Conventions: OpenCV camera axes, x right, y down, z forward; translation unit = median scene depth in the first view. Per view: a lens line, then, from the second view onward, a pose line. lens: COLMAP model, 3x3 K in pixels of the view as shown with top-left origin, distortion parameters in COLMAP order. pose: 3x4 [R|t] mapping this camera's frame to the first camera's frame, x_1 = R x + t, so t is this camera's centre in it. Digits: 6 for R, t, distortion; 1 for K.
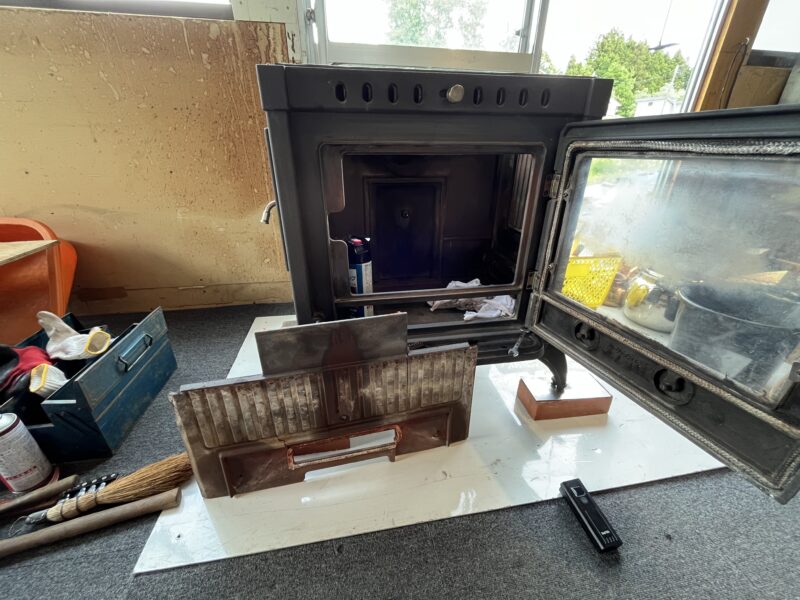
lens RADIAL K [[326.2, 0, 400.0], [0, 326.2, 300.0], [0, 0, 1]] dist [-0.000778, -0.000040]
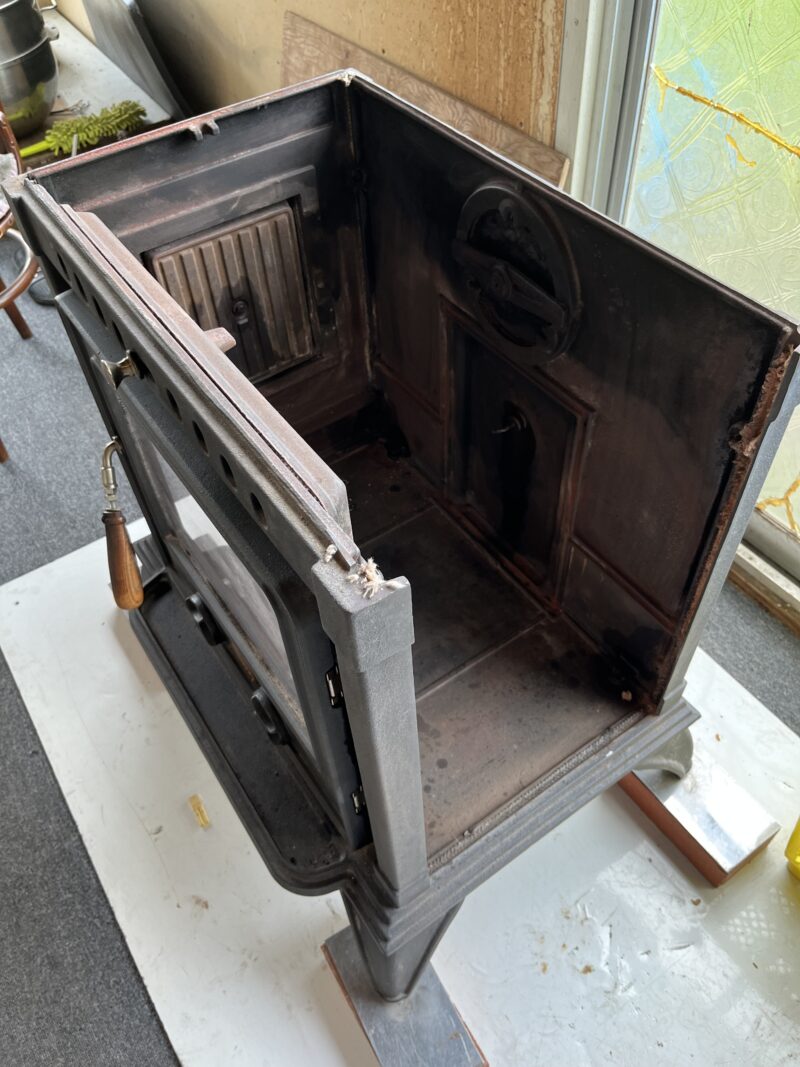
lens RADIAL K [[830.1, 0, 400.0], [0, 830.1, 533.5], [0, 0, 1]] dist [0.012038, -0.054596]
pose [[0.418325, 0.675104, -0.607650, 0.562547], [-0.341884, 0.736831, 0.583262, -0.604246], [0.841499, -0.036247, 0.539042, 0.333138]]
